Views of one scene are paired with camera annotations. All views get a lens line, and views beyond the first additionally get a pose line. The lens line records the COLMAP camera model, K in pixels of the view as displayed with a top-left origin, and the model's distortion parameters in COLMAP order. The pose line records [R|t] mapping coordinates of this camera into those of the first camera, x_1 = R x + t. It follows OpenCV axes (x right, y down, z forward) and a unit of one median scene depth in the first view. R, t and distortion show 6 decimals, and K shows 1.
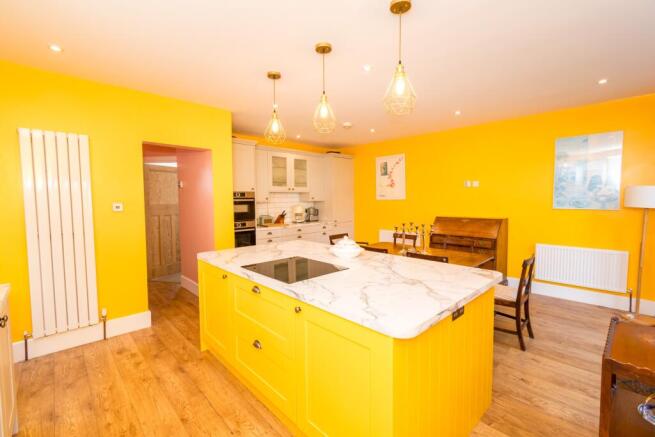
lens RADIAL K [[289.6, 0, 326.7], [0, 289.6, 217.2], [0, 0, 1]] dist [0.001000, -0.000413]
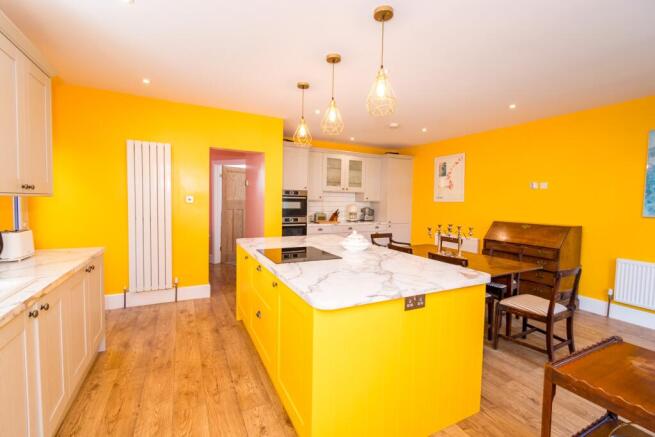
lens RADIAL K [[289.6, 0, 327.4], [0, 289.6, 217.6], [0, 0, 1]] dist [0.001000, -0.000413]
pose [[0.956347, 0.042826, -0.289079, 0.228086], [-0.044920, 0.998990, -0.000609, 0.018523], [0.288761, 0.013568, 0.957305, -0.041897]]
